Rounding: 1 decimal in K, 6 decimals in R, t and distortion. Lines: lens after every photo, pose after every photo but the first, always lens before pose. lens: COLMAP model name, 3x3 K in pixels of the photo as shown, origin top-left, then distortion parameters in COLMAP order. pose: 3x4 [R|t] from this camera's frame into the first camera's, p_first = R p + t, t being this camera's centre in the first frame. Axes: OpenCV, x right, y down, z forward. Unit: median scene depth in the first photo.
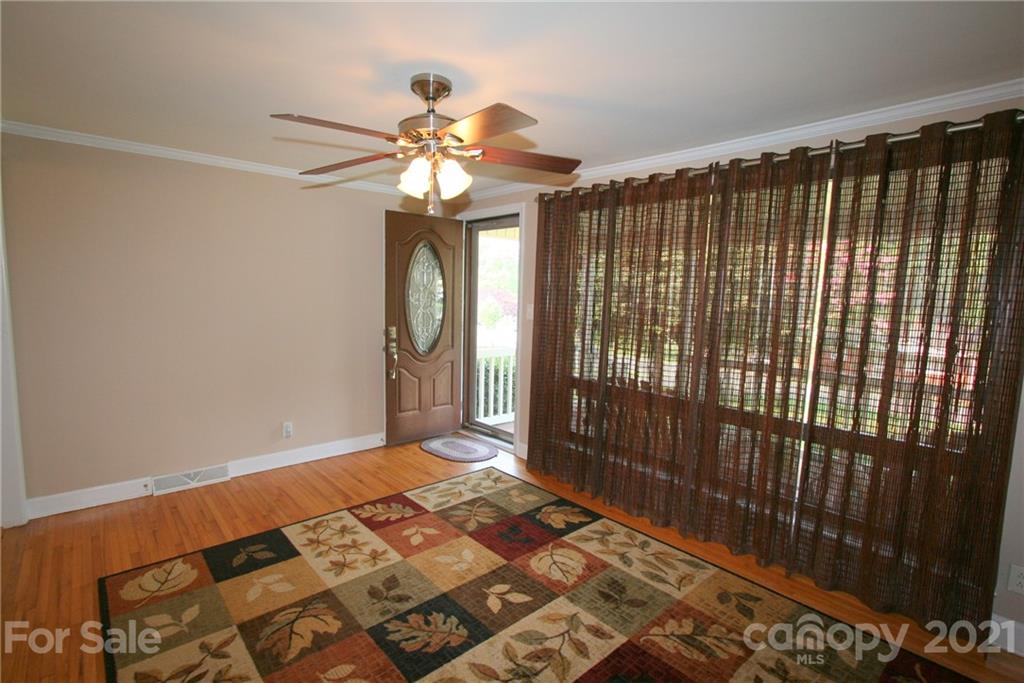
lens RADIAL K [[492.0, 0, 513.3], [0, 492.0, 342.6], [0, 0, 1]] dist [-0.009314, 0.003024]
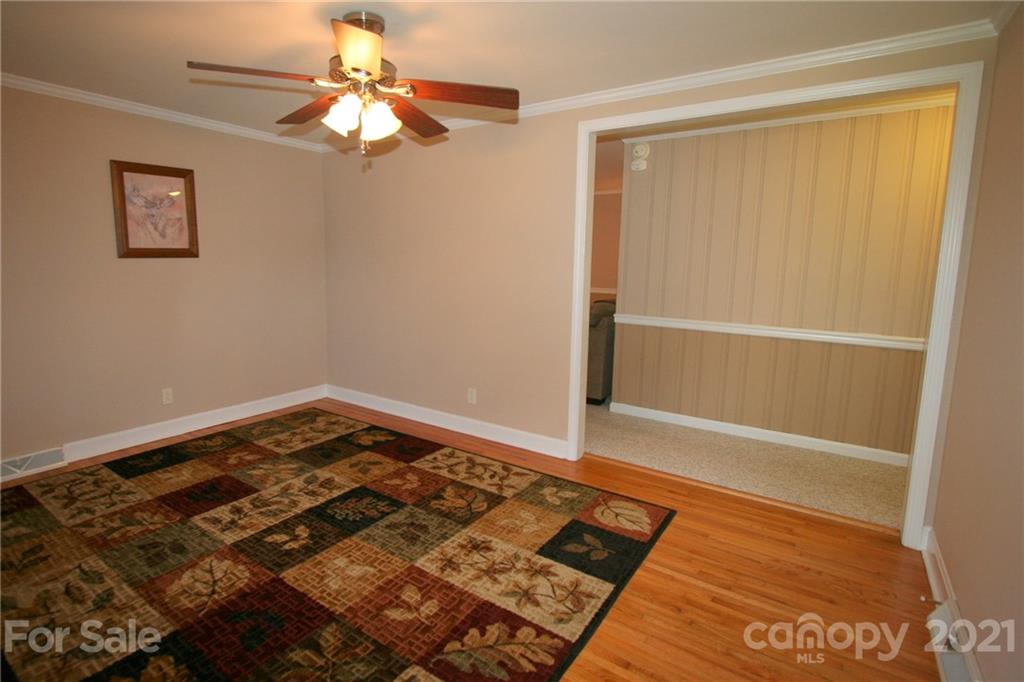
lens RADIAL K [[492.0, 0, 511.0], [0, 492.0, 338.3], [0, 0, 1]] dist [-0.009314, 0.003024]
pose [[-0.955136, 0.009550, -0.296013, -0.143960], [-0.066508, 0.967037, 0.245795, -0.156523], [0.288603, 0.254455, -0.923017, 1.793091]]
